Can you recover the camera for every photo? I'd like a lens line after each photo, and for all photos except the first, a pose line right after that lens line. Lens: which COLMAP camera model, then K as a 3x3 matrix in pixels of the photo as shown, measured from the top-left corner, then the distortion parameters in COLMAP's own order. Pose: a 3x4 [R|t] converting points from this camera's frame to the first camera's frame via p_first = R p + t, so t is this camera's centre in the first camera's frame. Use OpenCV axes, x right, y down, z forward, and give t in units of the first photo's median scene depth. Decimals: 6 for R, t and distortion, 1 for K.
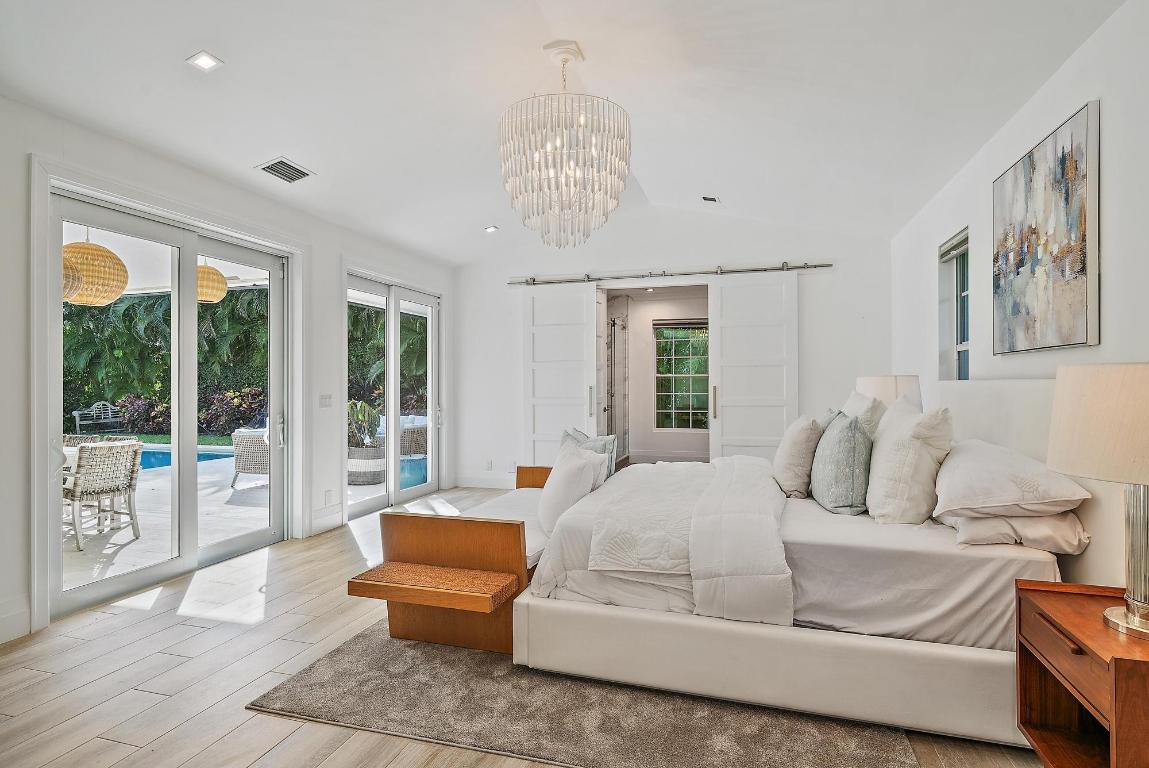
lens RADIAL K [[585.0, 0, 574.4], [0, 585.0, 381.4], [0, 0, 1]] dist [0.006741, -0.001689]
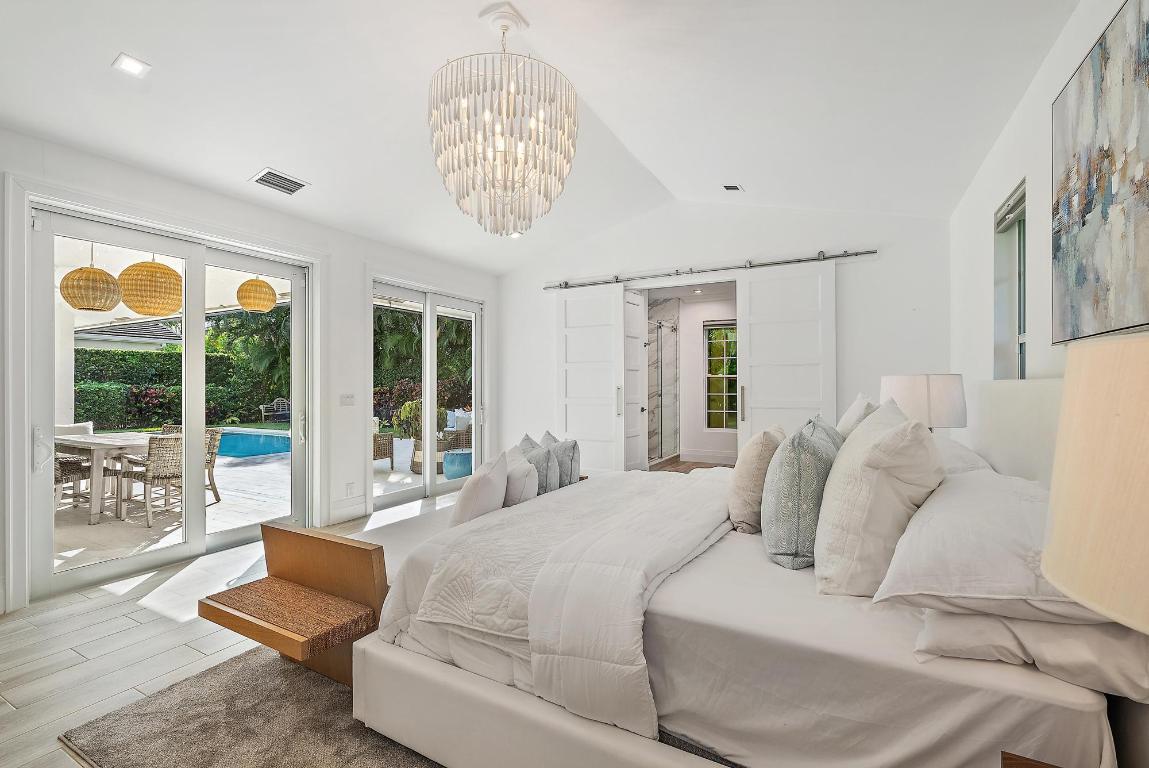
lens RADIAL K [[505.2, 0, 574.2], [0, 505.2, 383.7], [0, 0, 1]] dist [0.001867, -0.000005]
pose [[0.978558, 0.000511, -0.205969, 0.281443], [0.000165, 0.999995, 0.003267, 0.000887], [0.205969, -0.003231, 0.978553, 0.284683]]
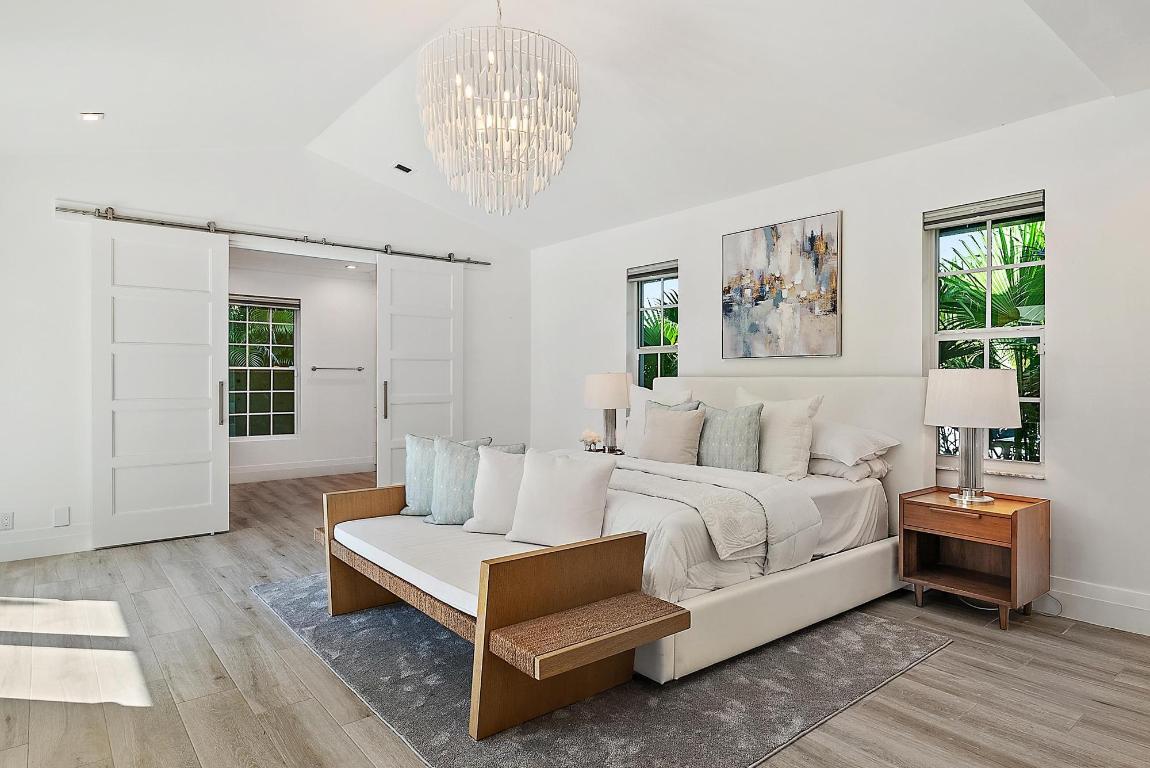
lens RADIAL K [[654.8, 0, 575.7], [0, 654.8, 383.7], [0, 0, 1]] dist [-0.001160, -0.000738]
pose [[0.562560, -0.002195, 0.826753, -0.813517], [-0.005905, 0.999960, 0.006673, 0.005960], [-0.826735, -0.008636, 0.562525, 0.429772]]
